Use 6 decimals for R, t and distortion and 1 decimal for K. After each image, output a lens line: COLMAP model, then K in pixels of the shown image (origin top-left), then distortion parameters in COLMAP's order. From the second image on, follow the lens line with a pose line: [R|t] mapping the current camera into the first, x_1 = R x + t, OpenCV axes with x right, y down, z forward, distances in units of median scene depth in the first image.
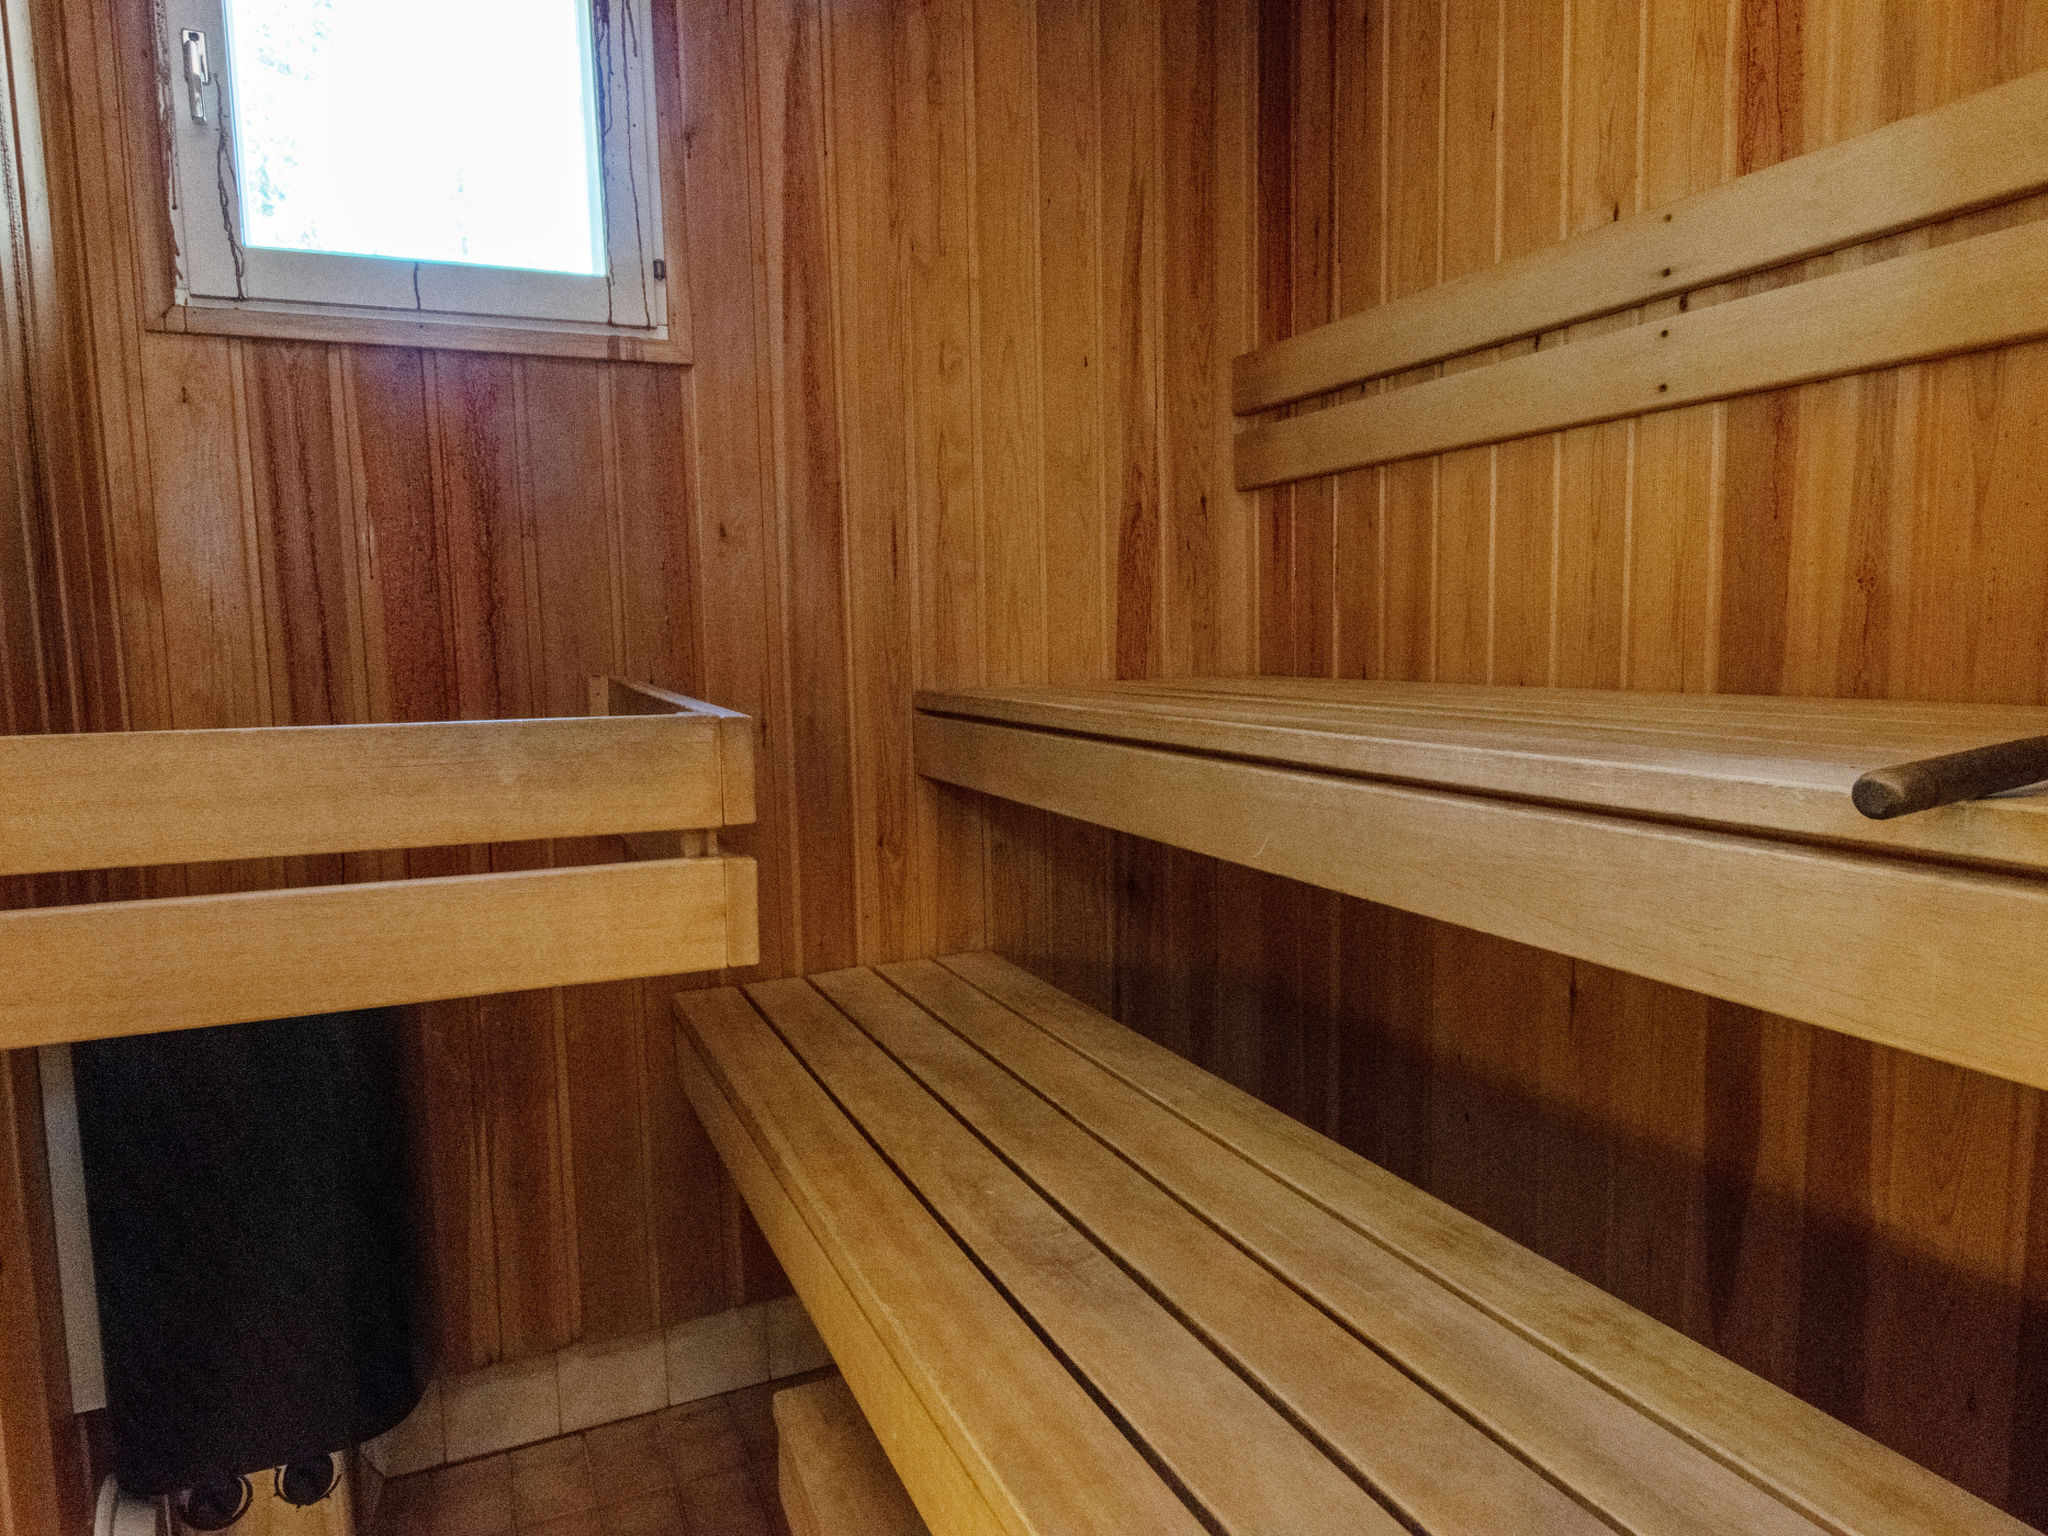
lens RADIAL K [[1318.5, 0, 1024.0], [0, 1318.5, 768.0], [0, 0, 1]] dist [-0.000600, -0.001386]
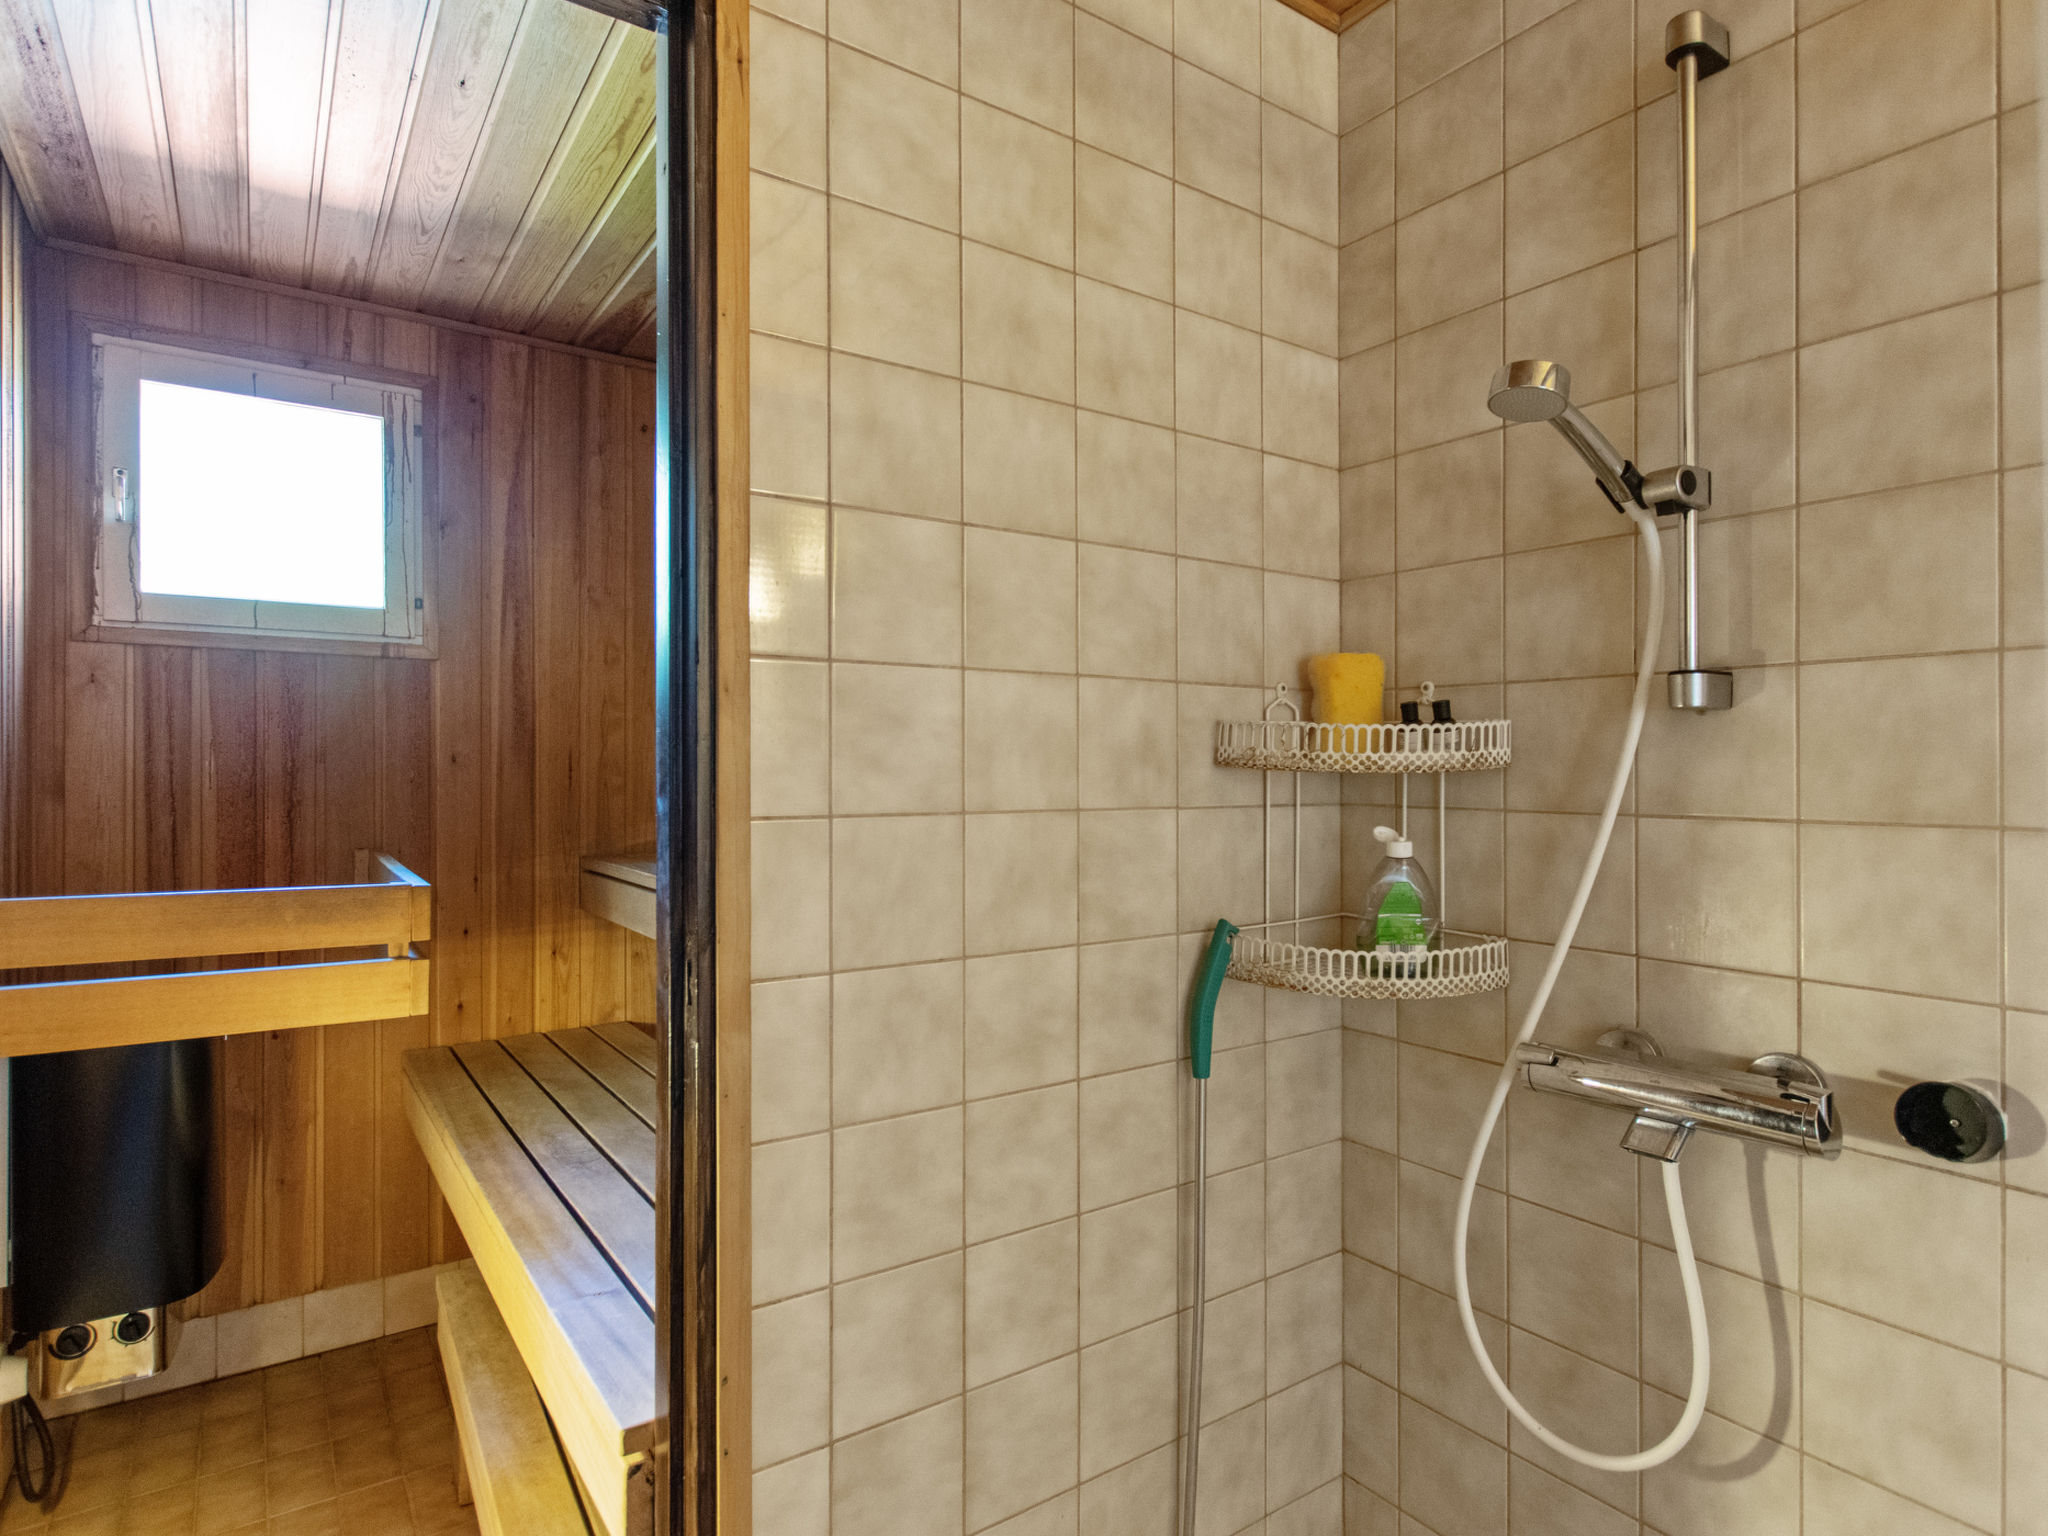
lens RADIAL K [[1112.7, 0, 1024.0], [0, 1112.7, 768.0], [0, 0, 1]] dist [-0.003740, -0.002980]
pose [[0.980517, 0.022285, 0.195167, 0.214846], [-0.000023, 0.993557, -0.113334, -0.016196], [-0.196435, 0.111122, 0.974200, -0.518642]]
